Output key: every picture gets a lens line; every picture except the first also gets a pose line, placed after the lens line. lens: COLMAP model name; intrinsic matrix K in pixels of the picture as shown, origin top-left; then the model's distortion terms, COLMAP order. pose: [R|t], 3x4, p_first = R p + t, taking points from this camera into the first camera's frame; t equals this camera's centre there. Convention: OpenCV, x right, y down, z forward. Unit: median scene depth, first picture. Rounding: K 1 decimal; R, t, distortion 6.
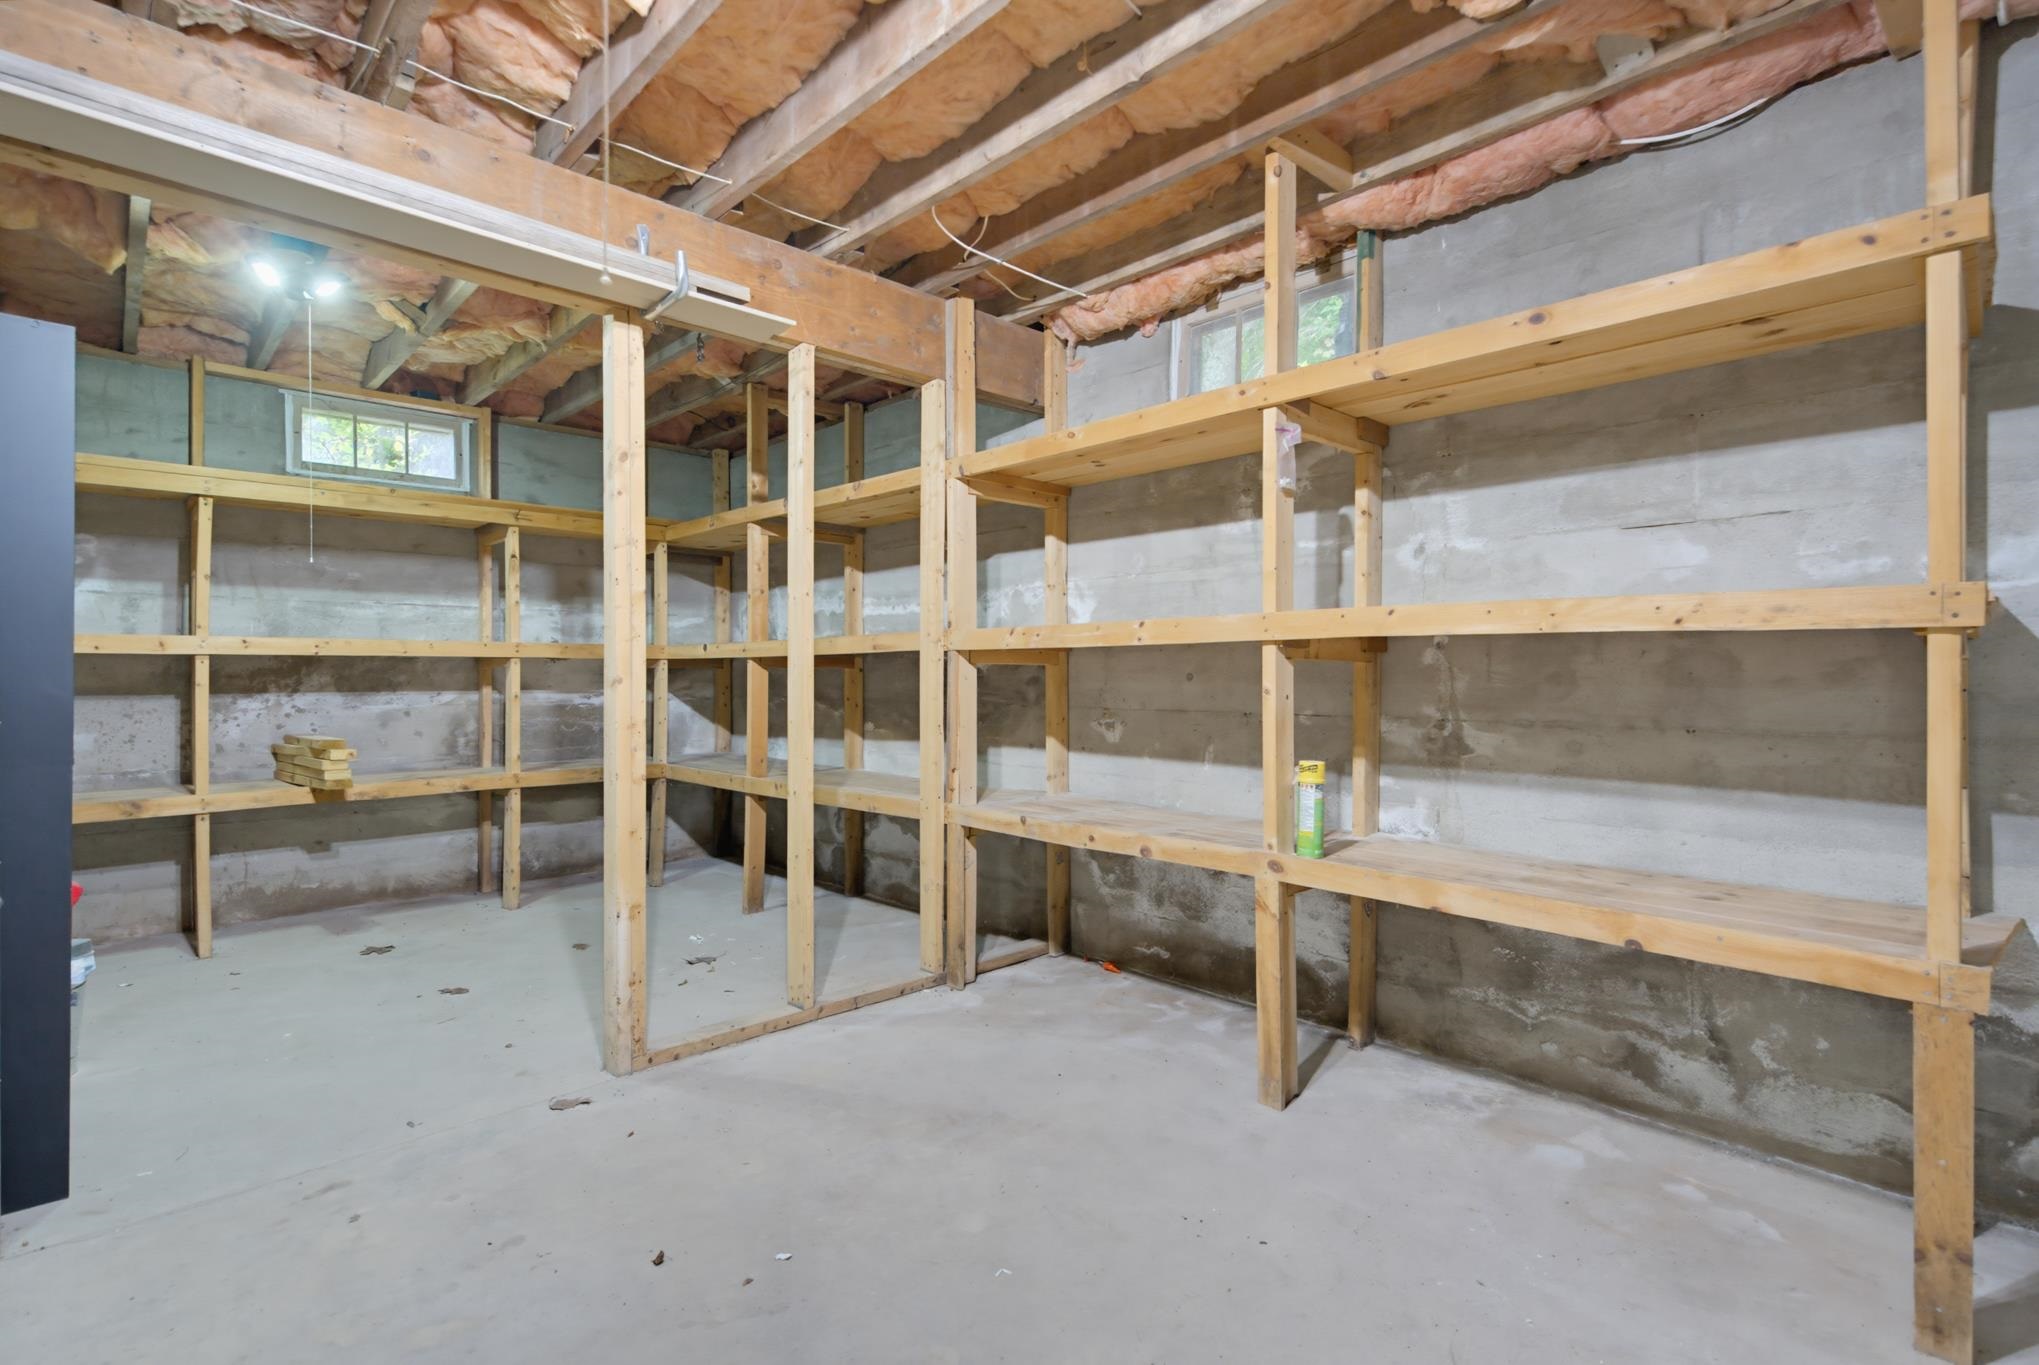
lens RADIAL K [[932.4, 0, 1017.1], [0, 932.4, 690.9], [0, 0, 1]] dist [0.038355, -0.000034]
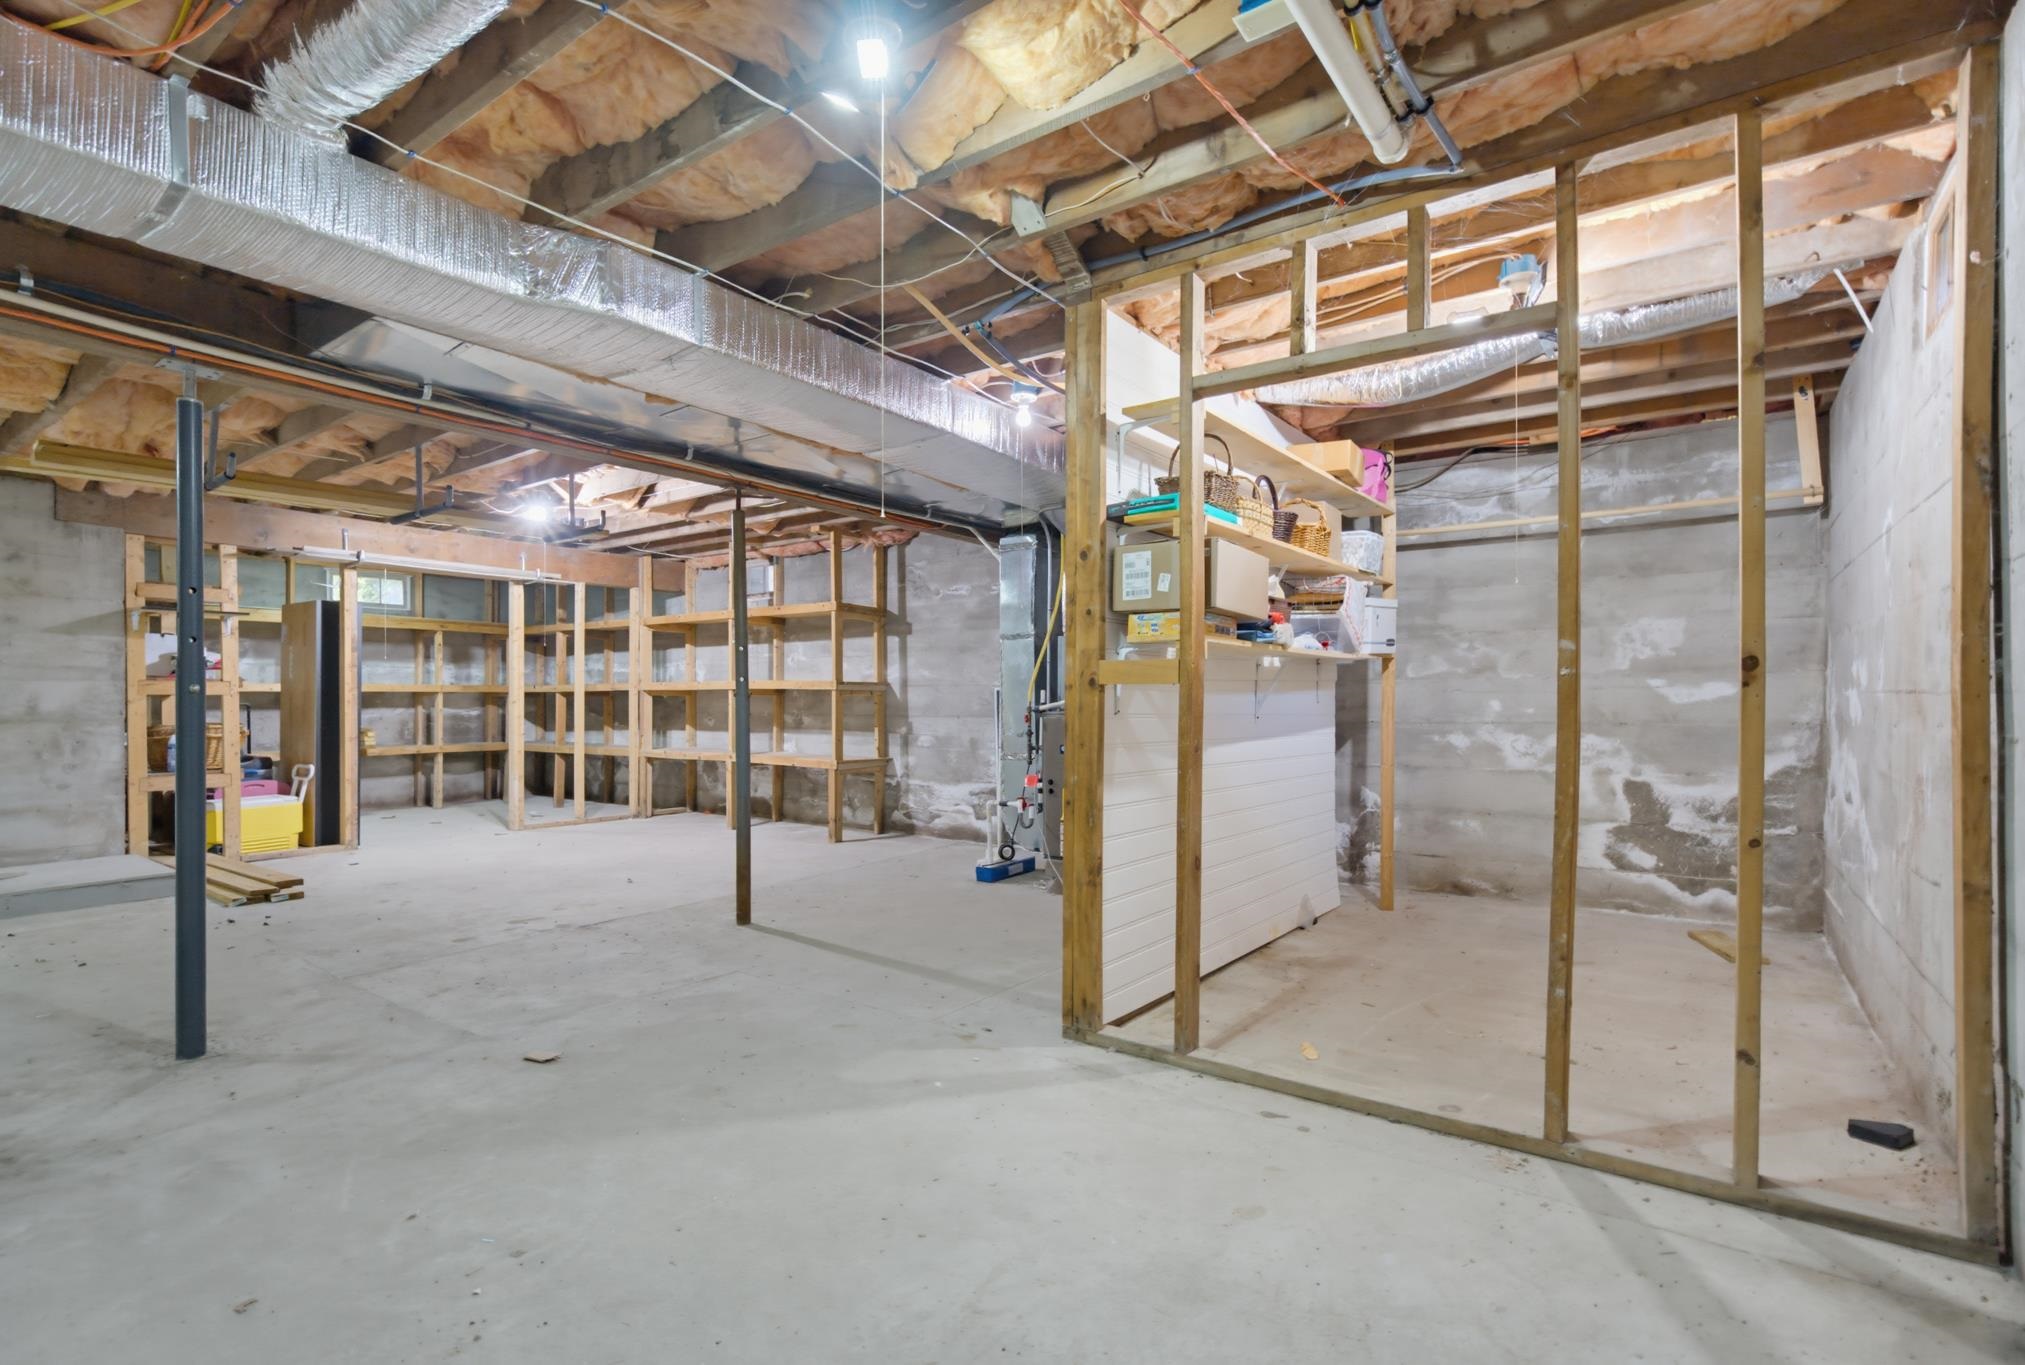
lens RADIAL K [[922.6, 0, 1004.4], [0, 922.6, 698.7], [0, 0, 1]] dist [0.002612, 0.000450]
pose [[0.982481, -0.001531, 0.186357, 0.368533], [0.004581, 0.999862, -0.015937, 0.021228], [-0.186307, 0.016512, 0.982353, -1.422249]]
